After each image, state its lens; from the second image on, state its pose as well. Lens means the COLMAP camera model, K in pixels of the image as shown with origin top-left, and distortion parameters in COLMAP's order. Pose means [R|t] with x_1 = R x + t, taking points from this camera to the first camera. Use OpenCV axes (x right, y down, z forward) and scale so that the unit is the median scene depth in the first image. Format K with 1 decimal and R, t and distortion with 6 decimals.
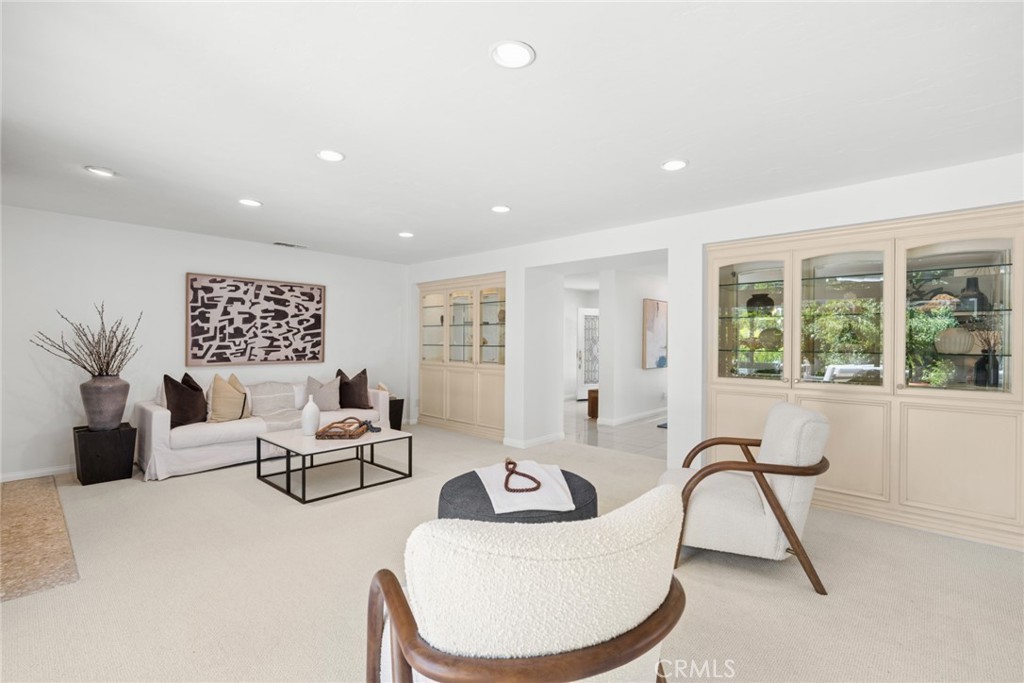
lens RADIAL K [[468.8, 0, 517.5], [0, 468.8, 342.2], [0, 0, 1]] dist [-0.002230, 0.001509]
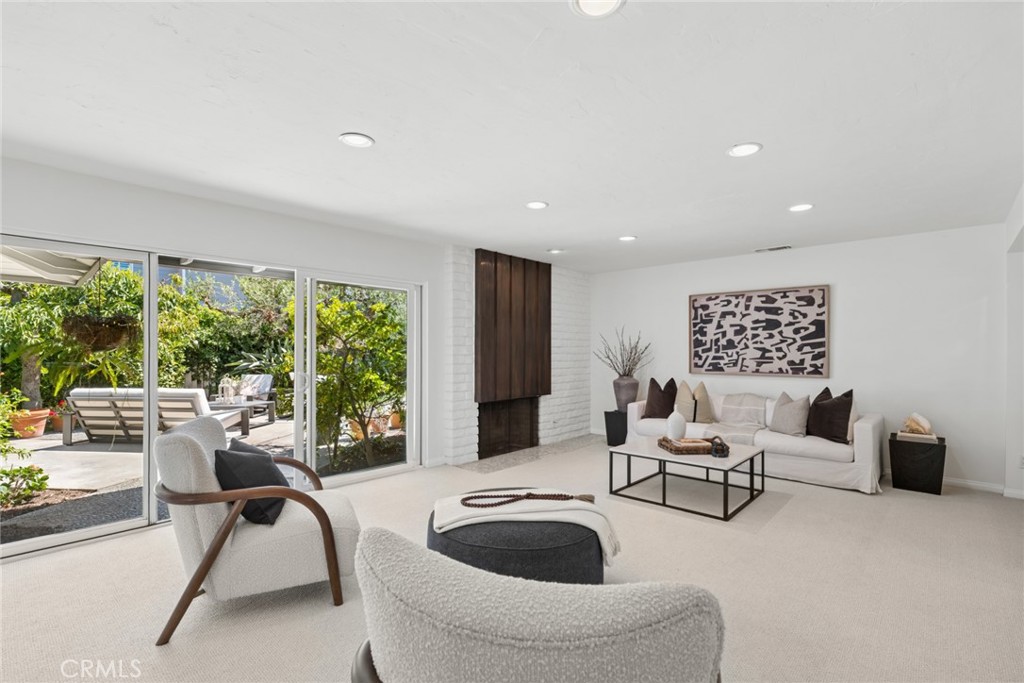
lens RADIAL K [[468.8, 0, 514.1], [0, 468.8, 341.4], [0, 0, 1]] dist [-0.002230, 0.001509]
pose [[-0.008228, -0.028710, -0.999554, 0.457264], [-0.007447, 0.999562, -0.028649, 0.006908], [0.999938, 0.007208, -0.008438, 0.511272]]
